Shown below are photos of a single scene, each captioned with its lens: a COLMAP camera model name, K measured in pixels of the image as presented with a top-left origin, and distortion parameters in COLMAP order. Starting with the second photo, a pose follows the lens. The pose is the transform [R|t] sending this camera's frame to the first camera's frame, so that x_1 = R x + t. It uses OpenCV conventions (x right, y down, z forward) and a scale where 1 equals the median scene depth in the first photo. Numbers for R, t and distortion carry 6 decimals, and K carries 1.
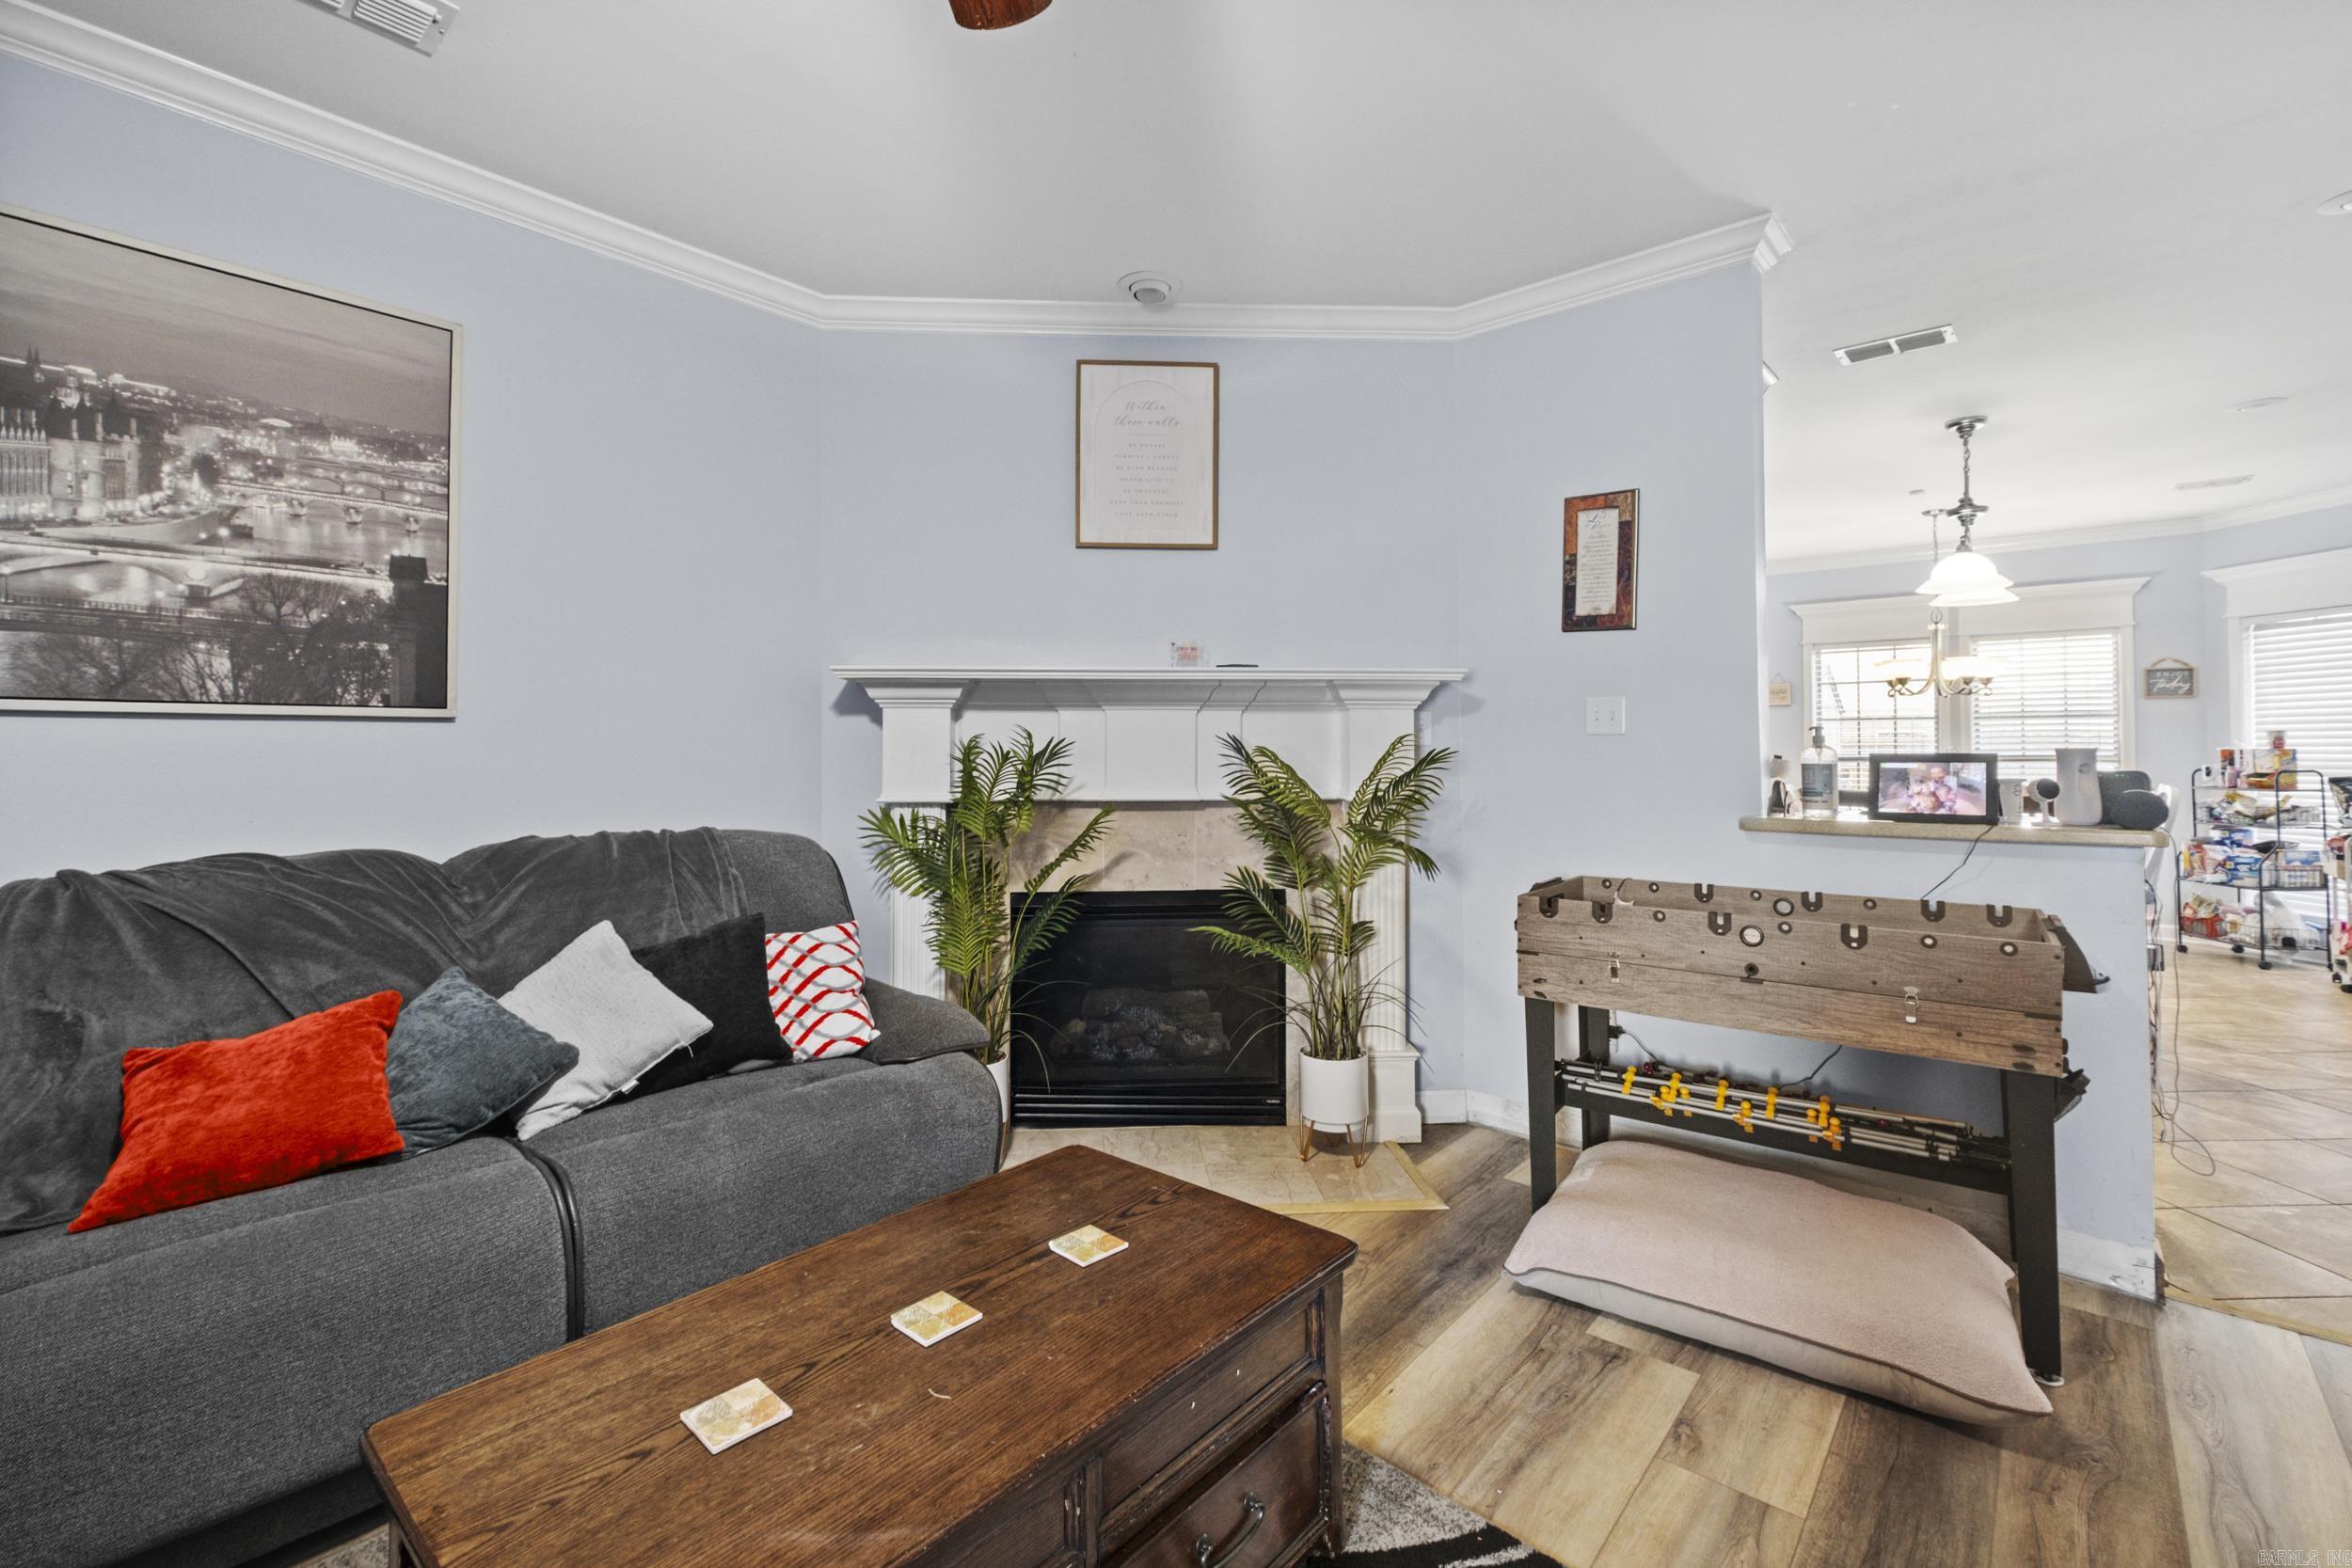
lens RADIAL K [[1021.0, 0, 1173.8], [0, 1021.0, 734.3], [0, 0, 1]] dist [0.001236, 0.000930]
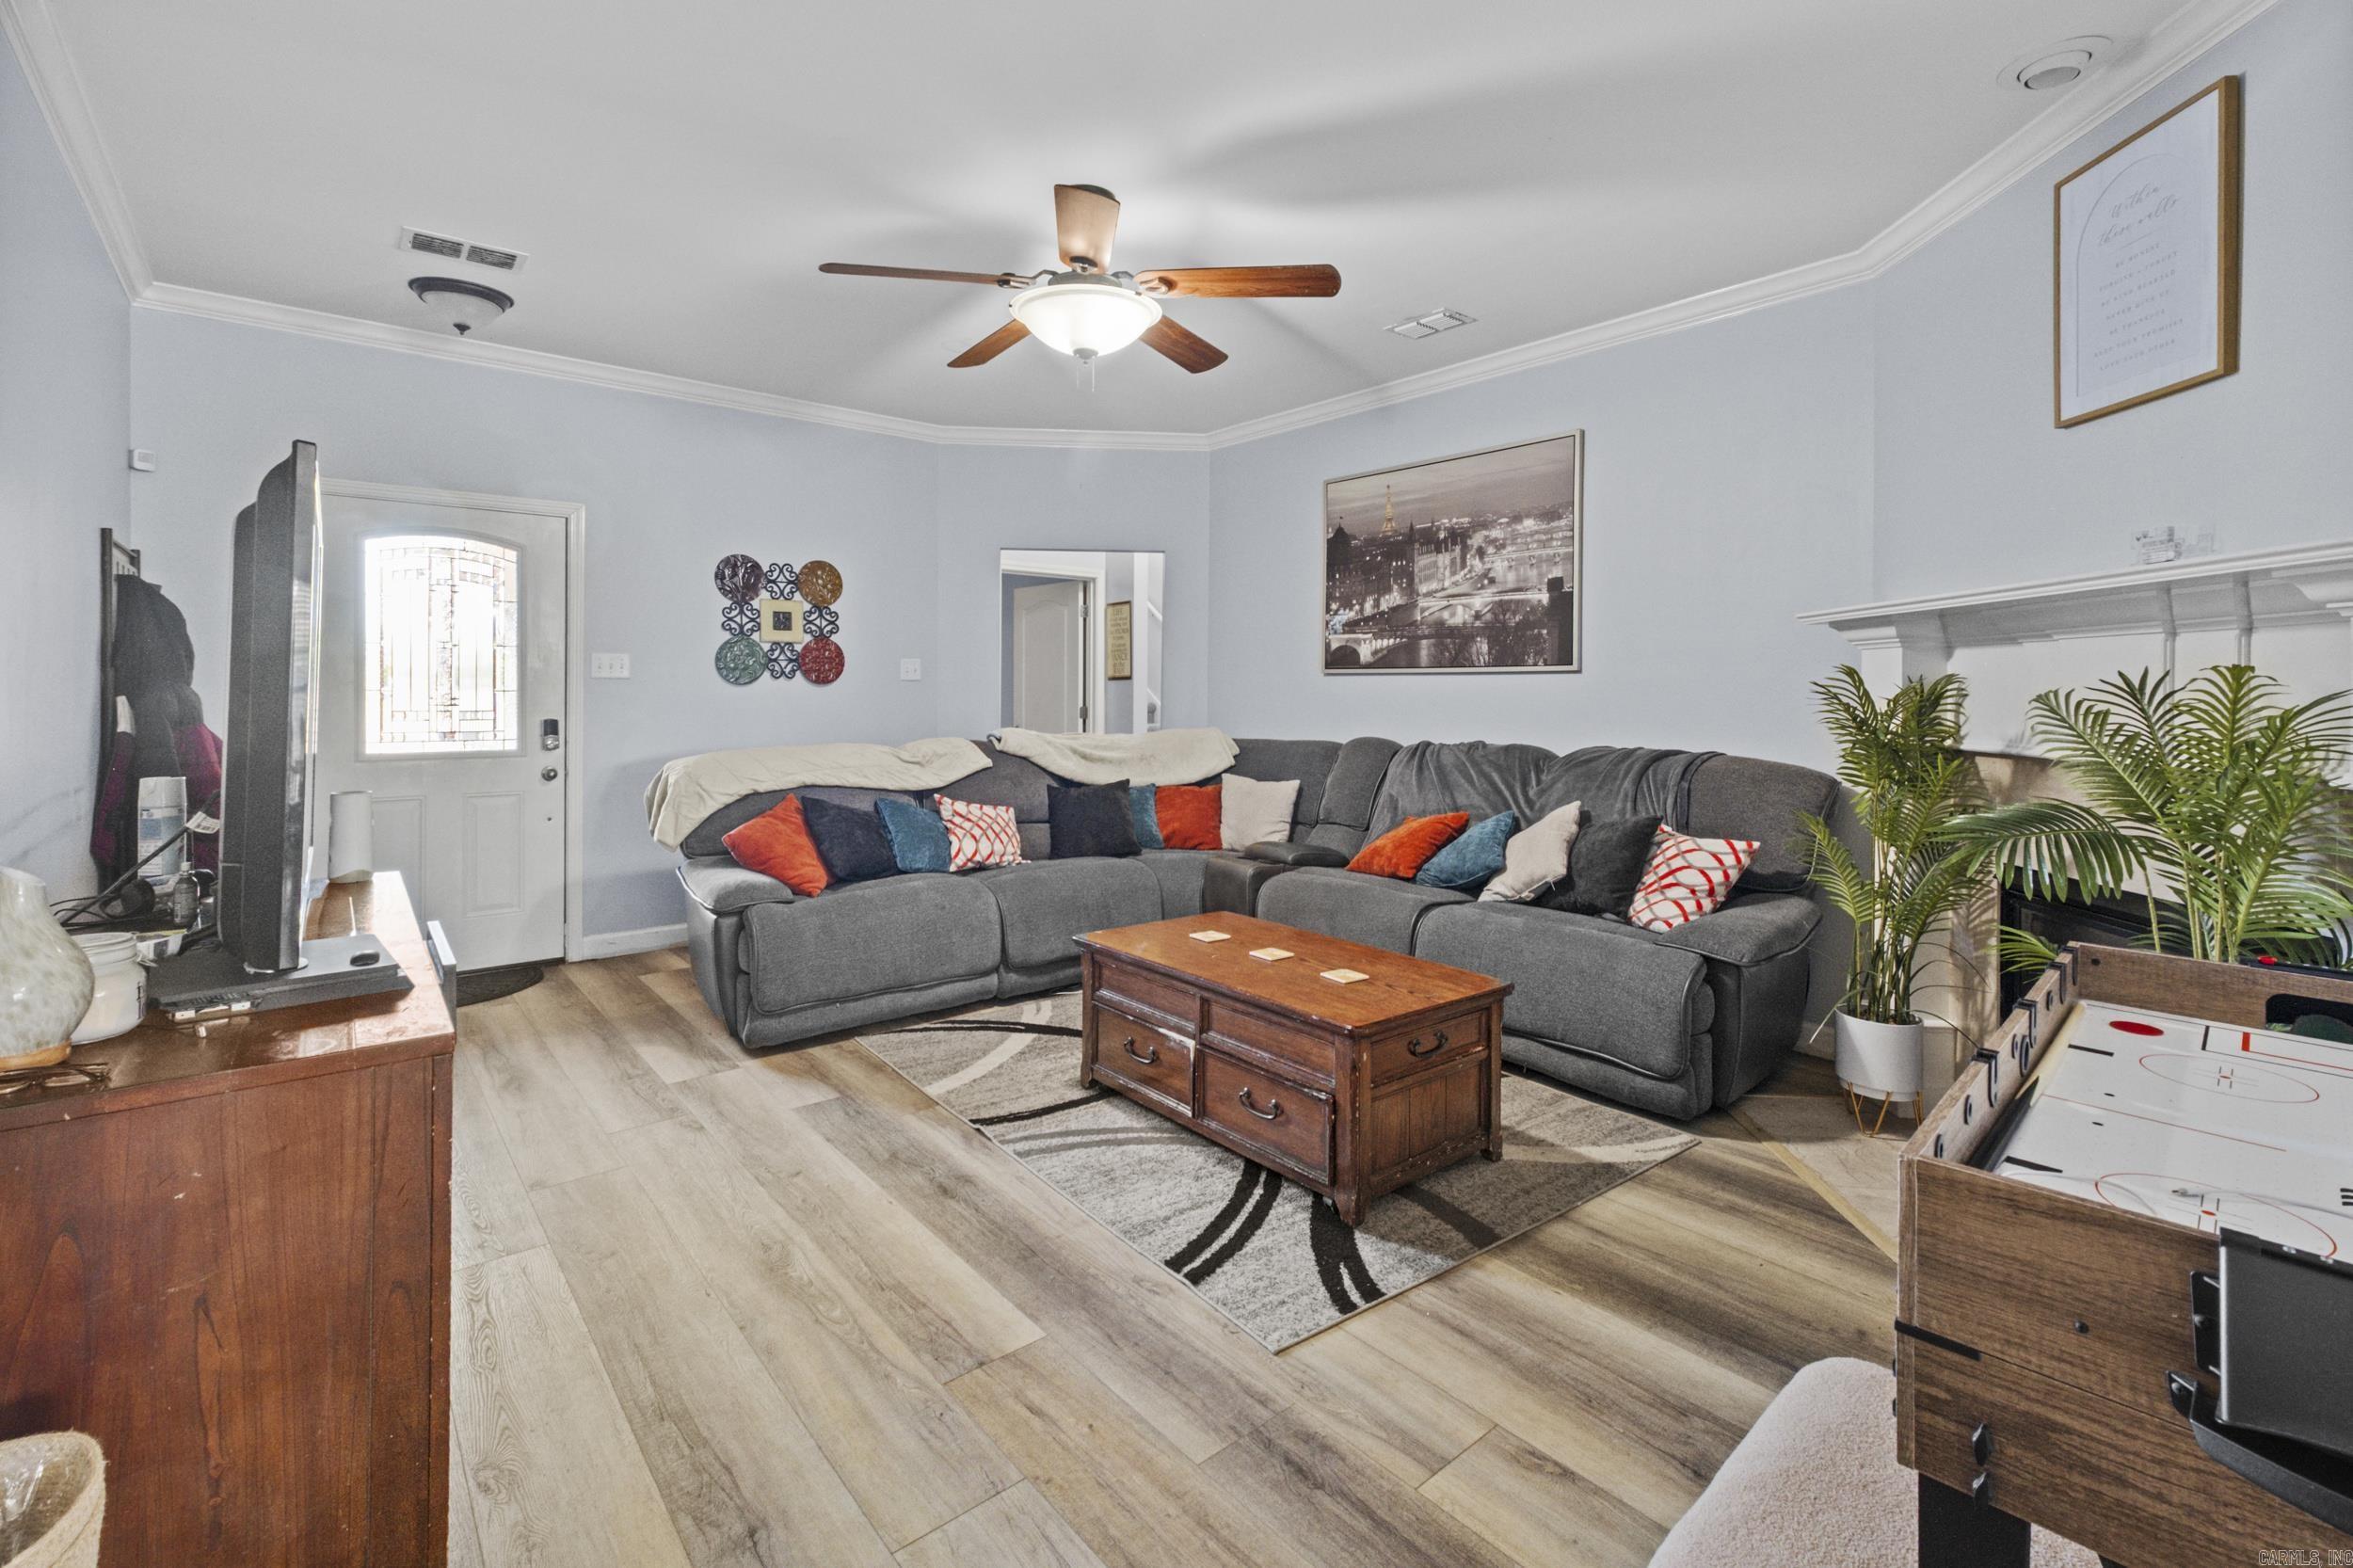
lens RADIAL K [[1023.4, 0, 1141.7], [0, 1023.4, 698.2], [0, 0, 1]] dist [0.002140, 0.000715]
pose [[-0.173018, 0.008016, -0.984886, 0.856378], [0.009506, 0.999934, 0.006468, 0.008892], [0.984873, -0.008243, -0.173082, 0.491383]]
